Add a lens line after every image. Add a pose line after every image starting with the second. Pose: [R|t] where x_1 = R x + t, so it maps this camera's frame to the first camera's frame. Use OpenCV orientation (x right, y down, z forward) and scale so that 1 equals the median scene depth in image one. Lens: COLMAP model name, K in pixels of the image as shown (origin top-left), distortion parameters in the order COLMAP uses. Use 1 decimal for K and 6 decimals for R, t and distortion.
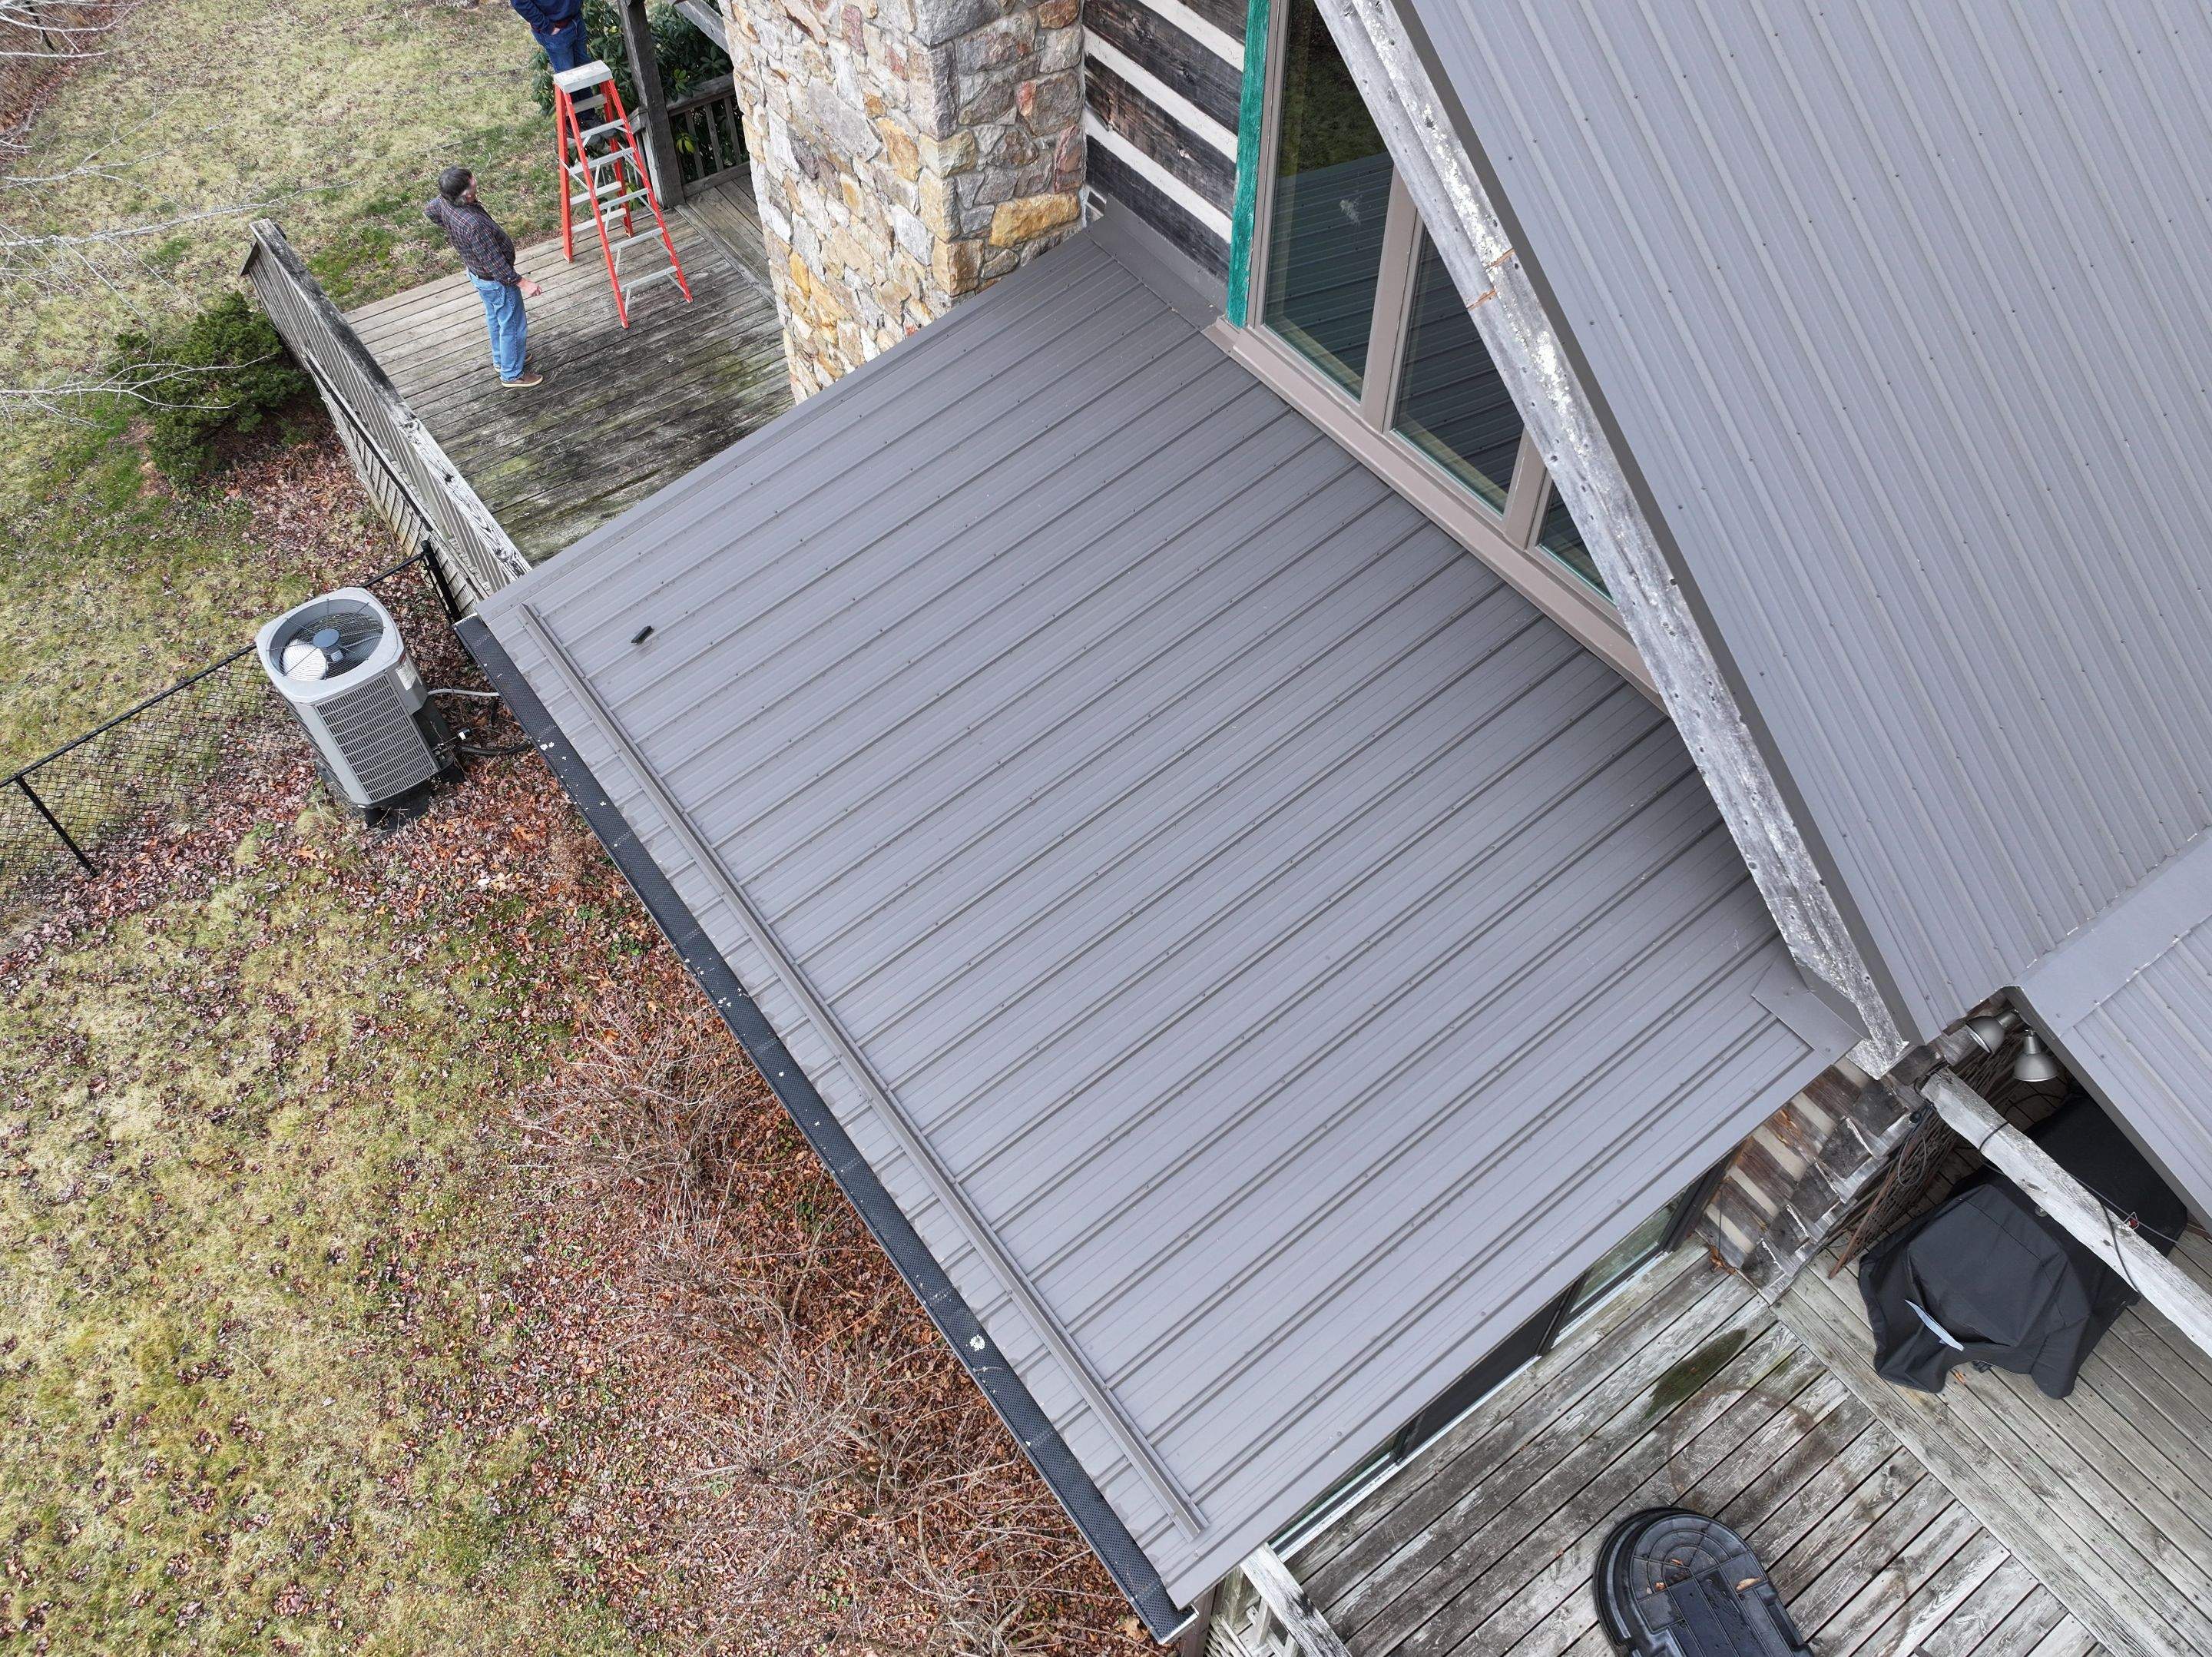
lens RADIAL K [[1761.0, 0, 1106.0], [0, 1761.0, 828.5], [0, 0, 1]] dist [0.004081, 0.011126]
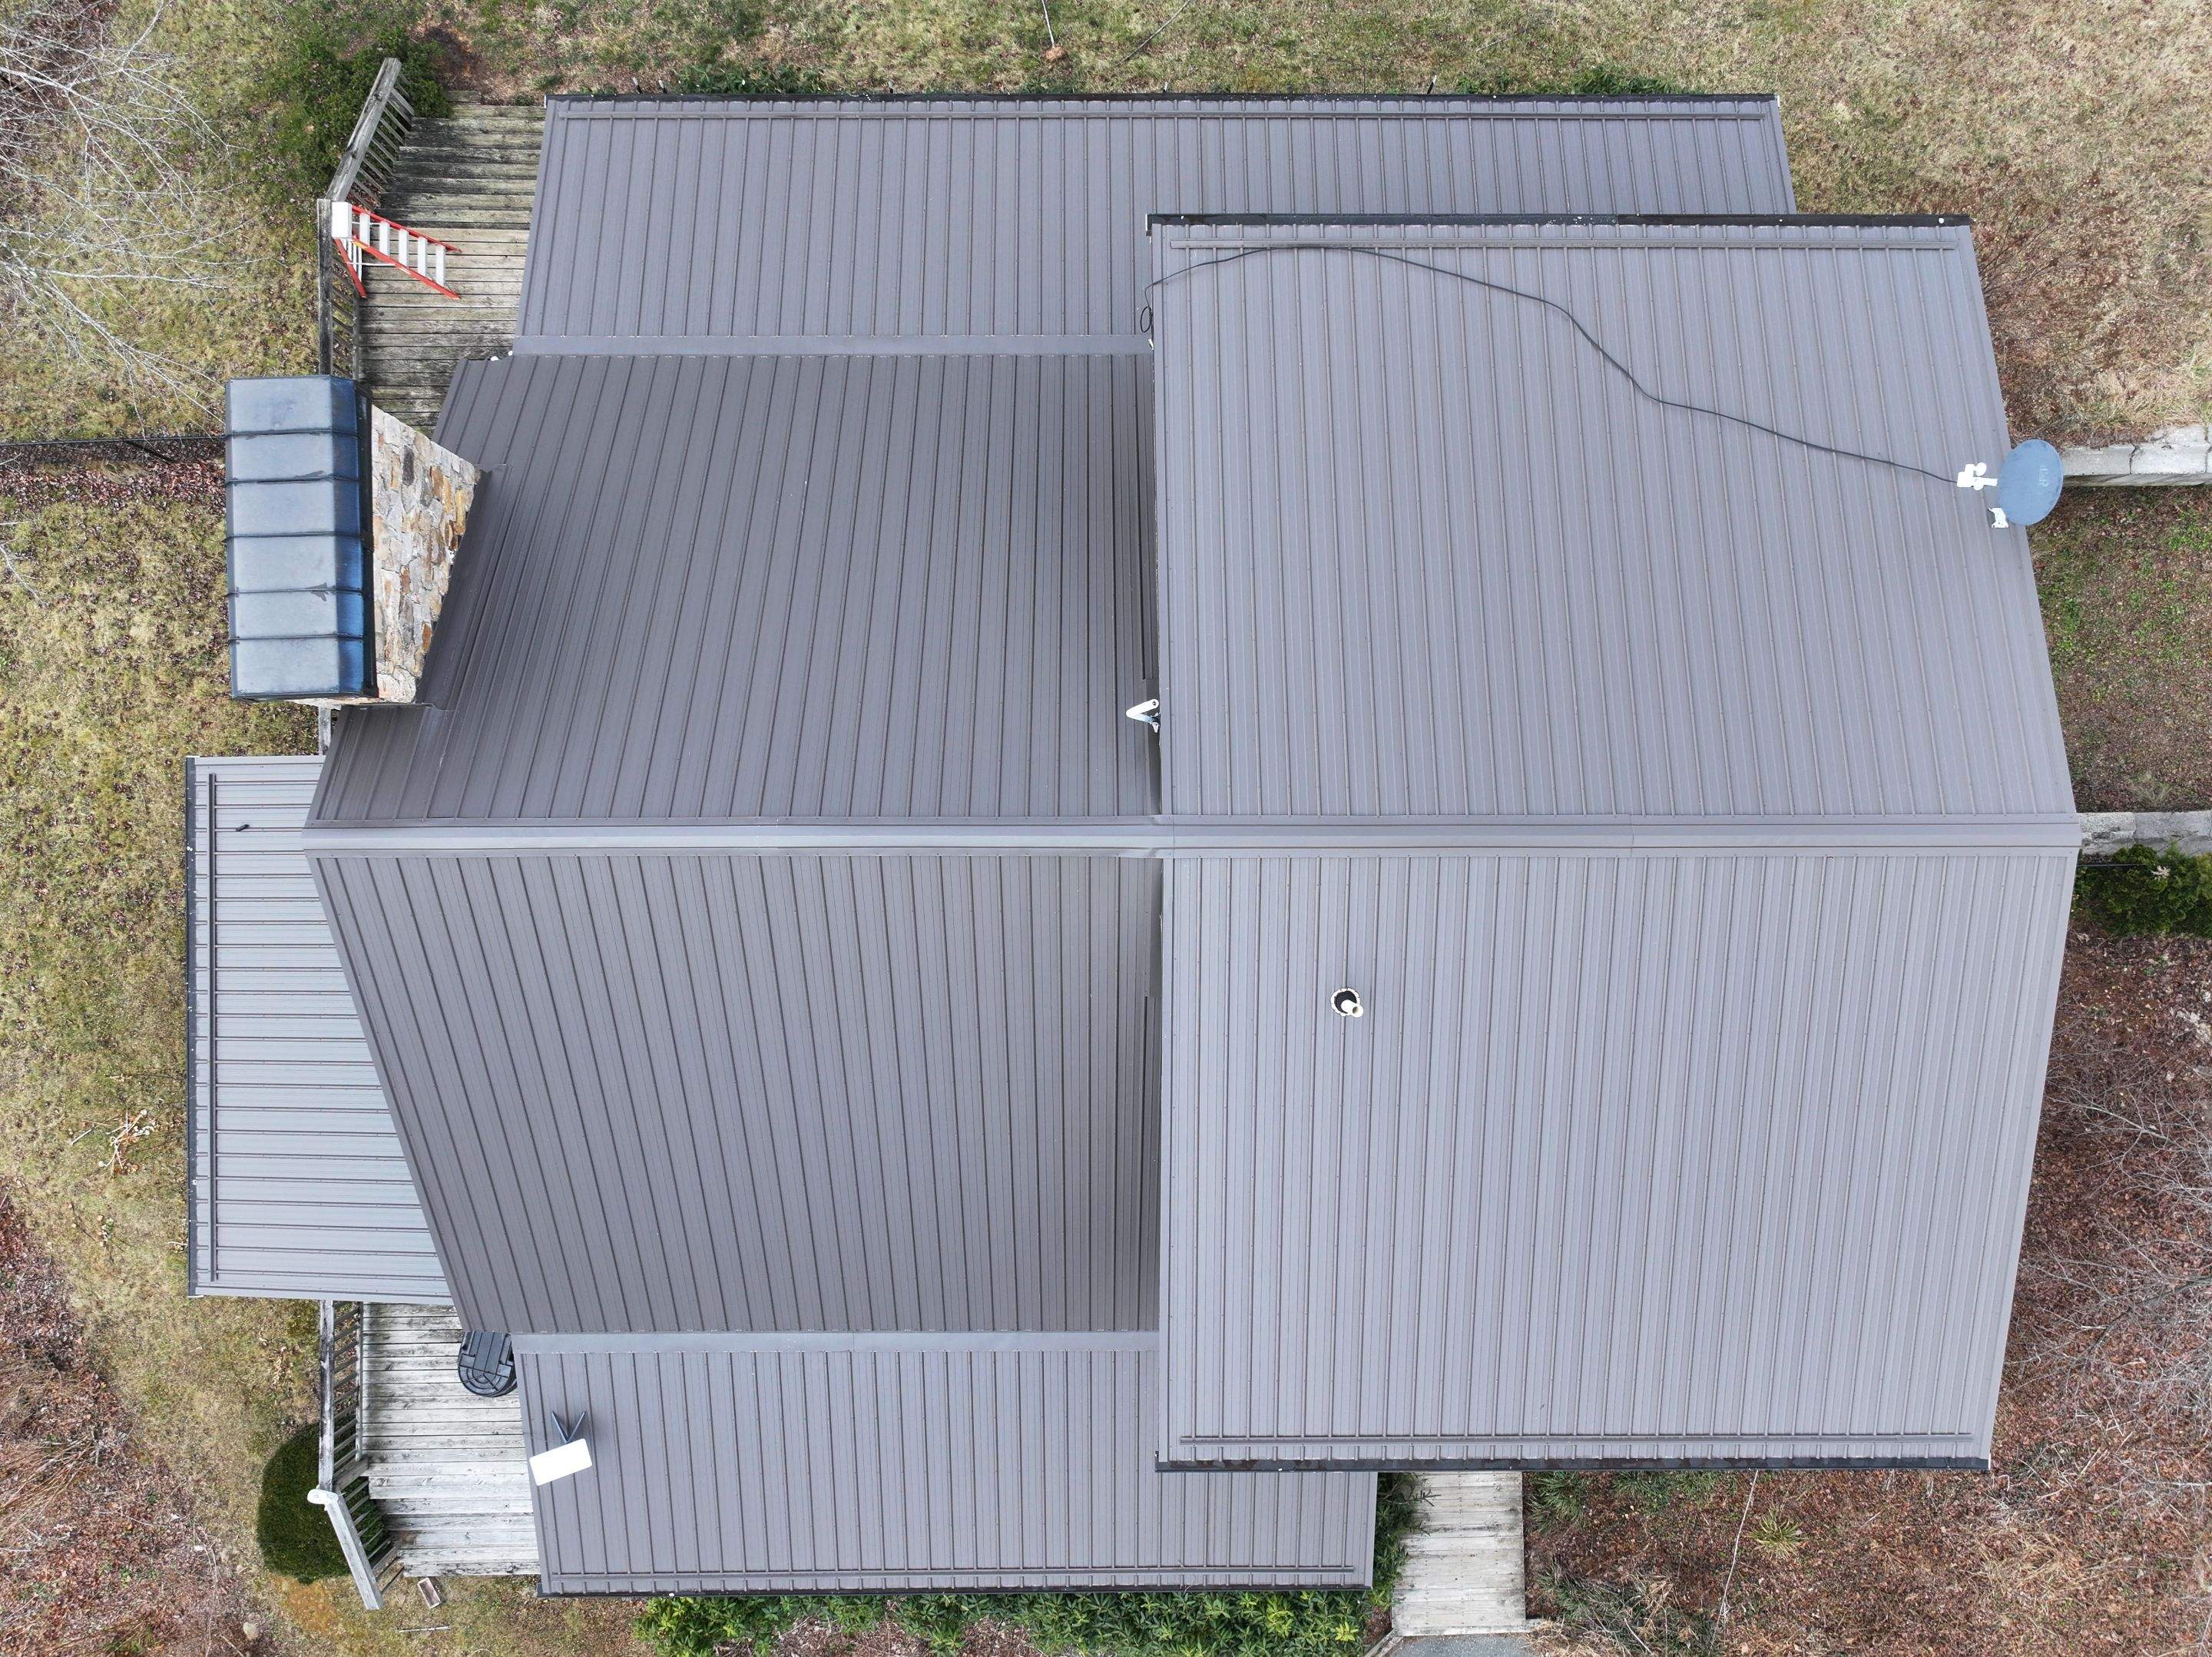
lens RADIAL K [[1753.9, 0, 1106.0], [0, 1753.9, 828.5], [0, 0, 1]] dist [0.008333, -0.006557]
pose [[0.807510, 0.589848, -0.002664, 0.416038], [-0.468780, 0.644493, 0.604049, -1.324730], [0.358014, -0.486526, 0.796943, -0.236869]]
